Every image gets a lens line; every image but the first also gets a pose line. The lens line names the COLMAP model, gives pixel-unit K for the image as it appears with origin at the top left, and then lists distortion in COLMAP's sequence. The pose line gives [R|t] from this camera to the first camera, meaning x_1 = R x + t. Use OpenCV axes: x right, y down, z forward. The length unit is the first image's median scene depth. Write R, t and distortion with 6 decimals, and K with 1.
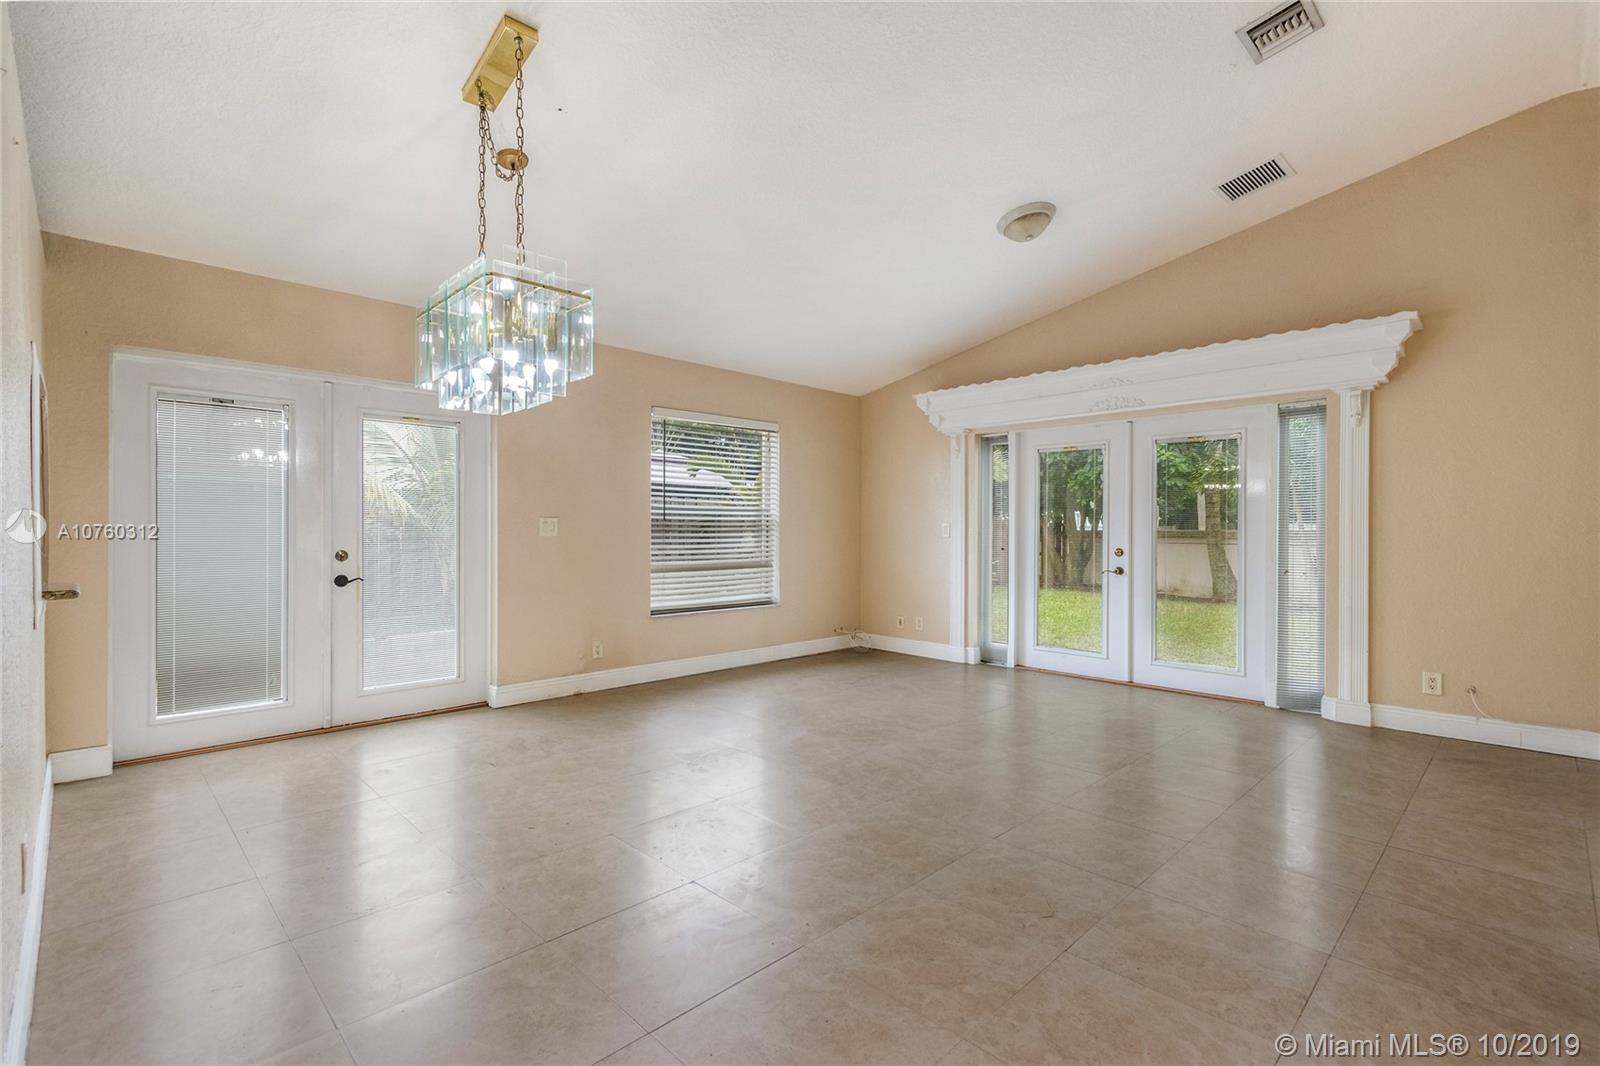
lens RADIAL K [[723.0, 0, 770.6], [0, 723.0, 530.6], [0, 0, 1]] dist [0.016171, -0.006728]
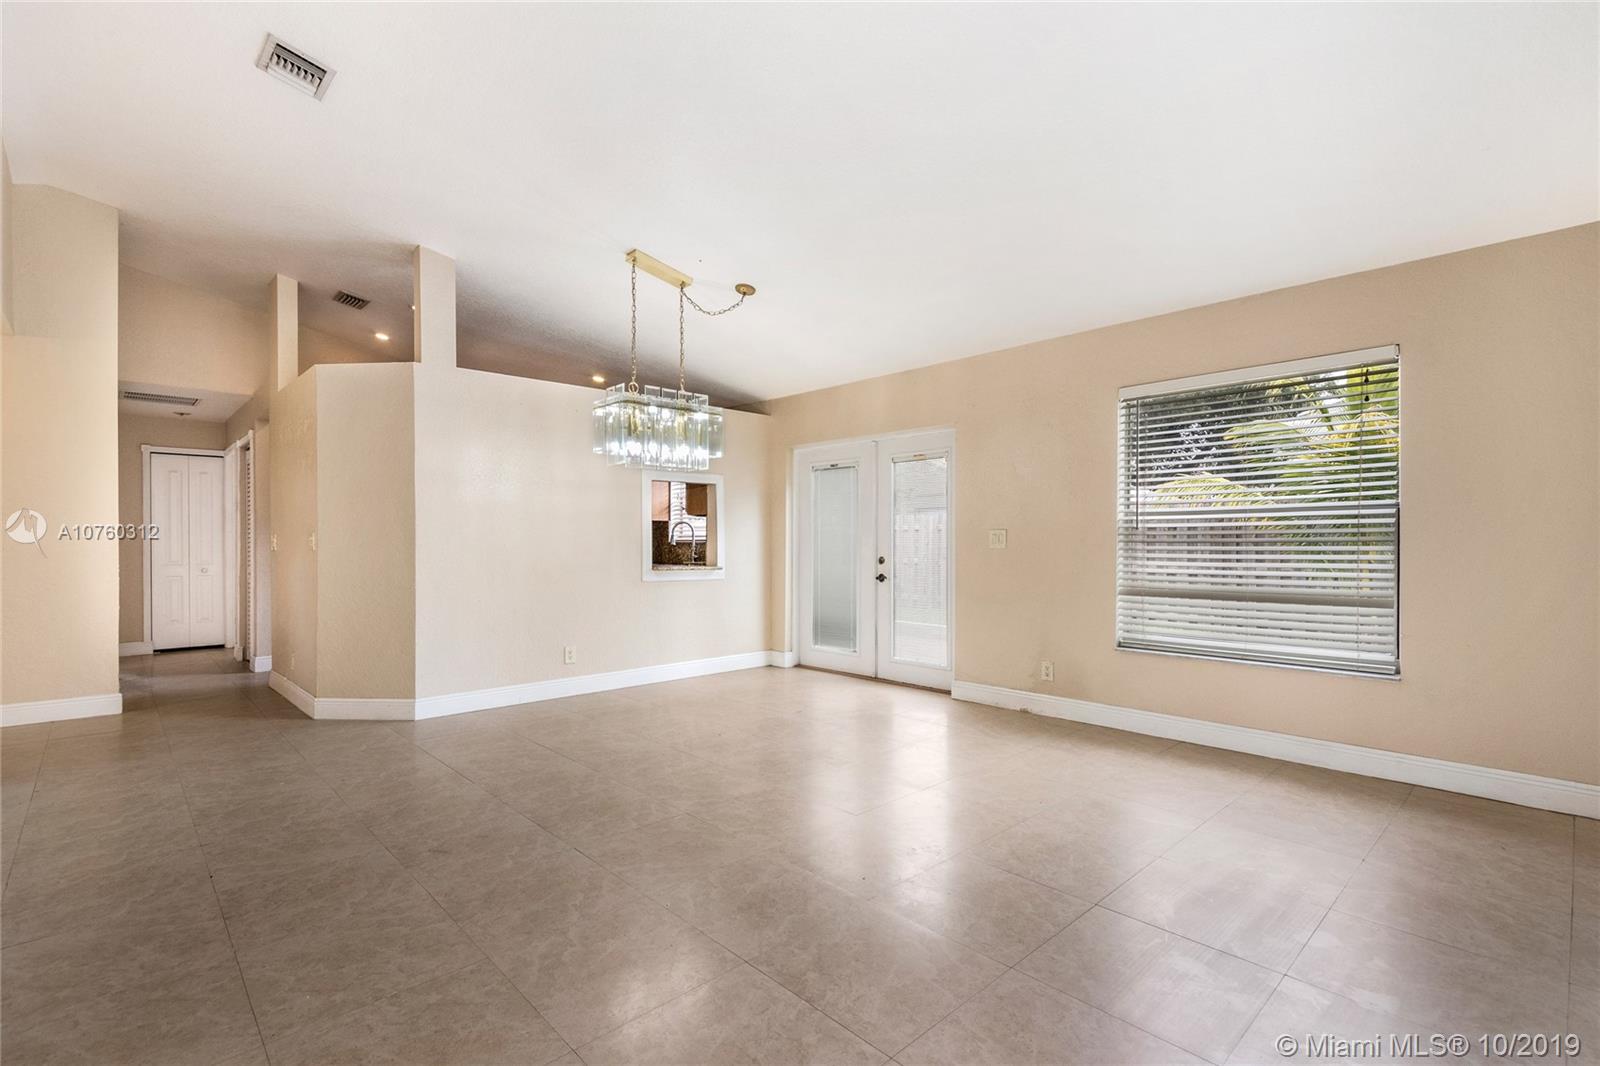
lens RADIAL K [[736.2, 0, 811.5], [0, 736.2, 543.2], [0, 0, 1]] dist [0.016305, -0.007890]
pose [[0.004912, -0.001494, -0.999987, 0.701597], [0.000662, 0.999999, -0.001491, 0.002448], [0.999988, -0.000655, 0.004913, 0.697485]]
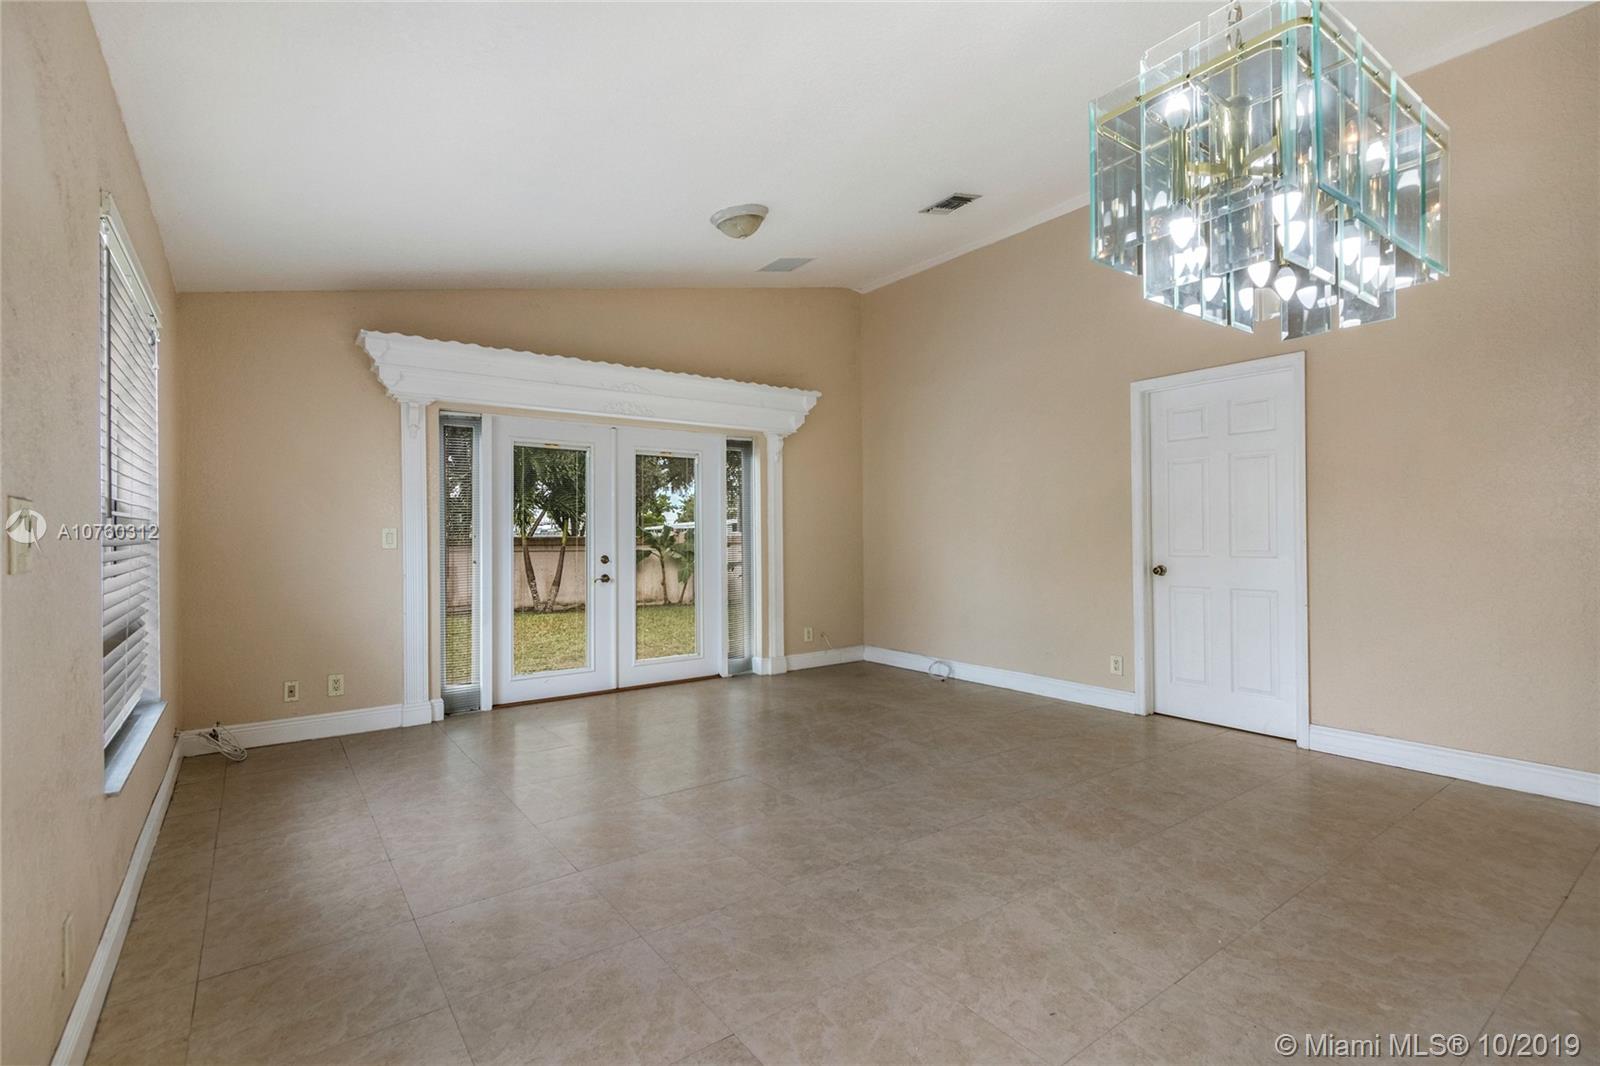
lens RADIAL K [[736.2, 0, 811.5], [0, 736.2, 543.2], [0, 0, 1]] dist [0.016305, -0.007890]
pose [[0.120476, -0.022443, 0.992463, -0.537570], [-0.000127, 0.999744, 0.022623, -0.016505], [-0.992716, -0.002851, 0.120442, 0.681846]]
